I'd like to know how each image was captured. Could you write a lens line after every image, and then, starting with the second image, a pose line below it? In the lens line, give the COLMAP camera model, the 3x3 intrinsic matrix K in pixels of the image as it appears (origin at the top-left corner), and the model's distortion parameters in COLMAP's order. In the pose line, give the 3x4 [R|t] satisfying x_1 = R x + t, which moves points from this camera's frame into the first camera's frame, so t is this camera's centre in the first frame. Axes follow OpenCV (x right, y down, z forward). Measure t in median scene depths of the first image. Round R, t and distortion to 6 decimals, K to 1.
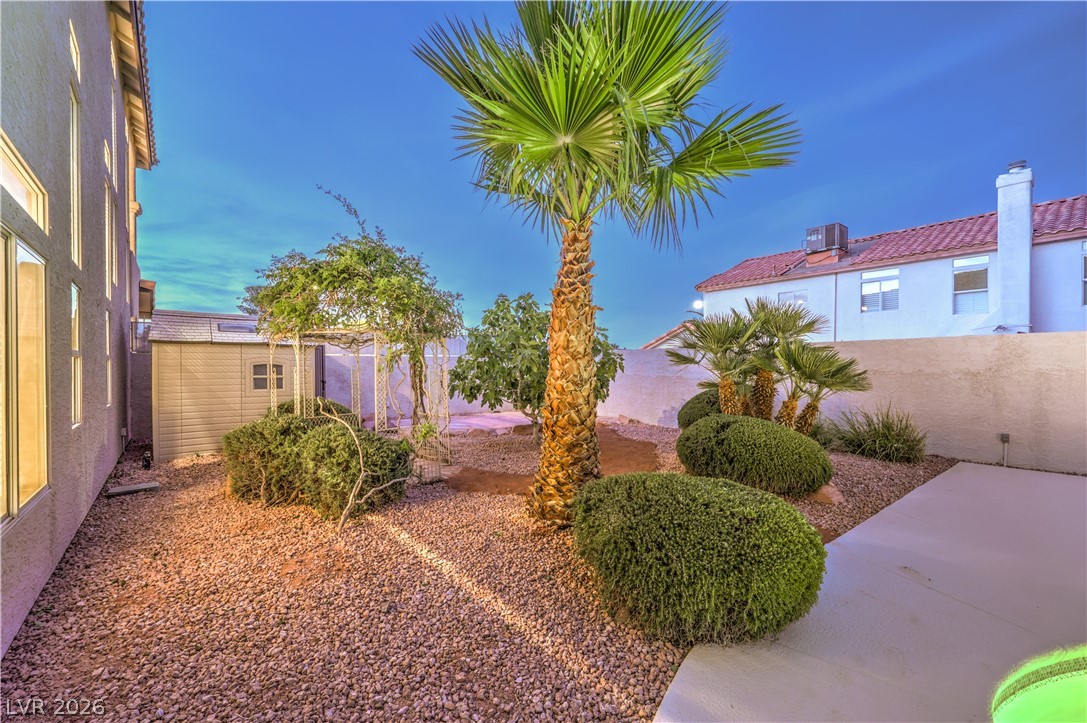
lens RADIAL K [[443.1, 0, 538.0], [0, 443.1, 368.5], [0, 0, 1]] dist [-0.004548, 0.000064]
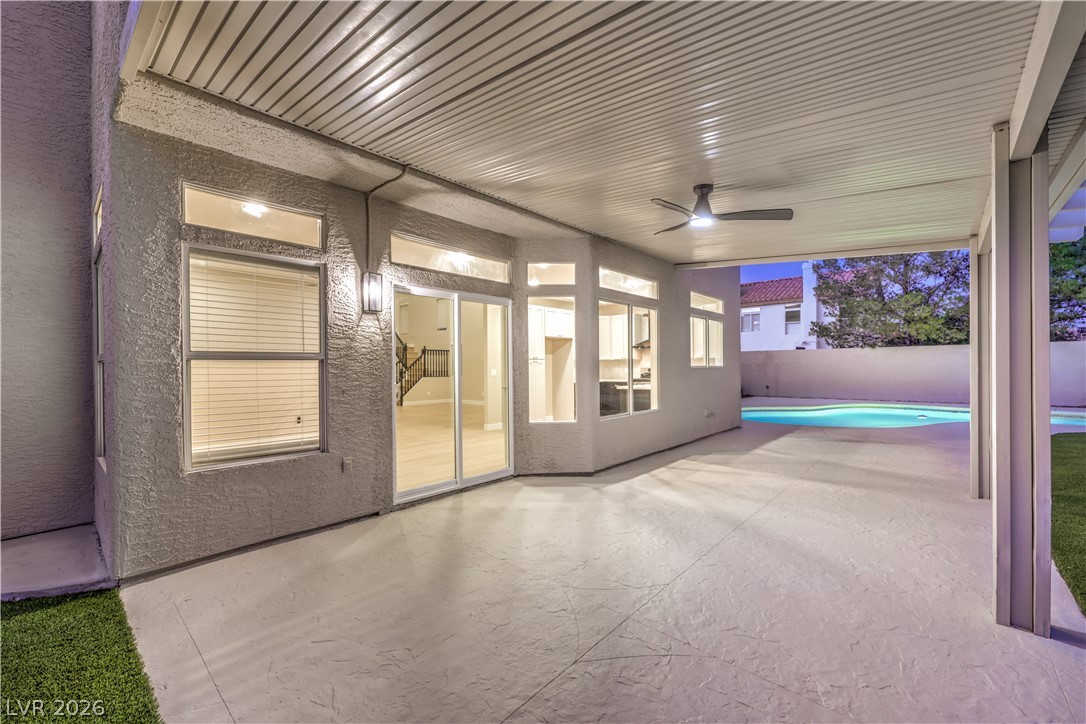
lens RADIAL K [[442.7, 0, 543.7], [0, 442.7, 365.5], [0, 0, 1]] dist [-0.004548, 0.000064]
pose [[0.987763, -0.010733, 0.155594, -0.778170], [0.012052, 0.999899, -0.007537, 0.019754], [-0.155498, 0.009320, 0.987792, -1.515283]]
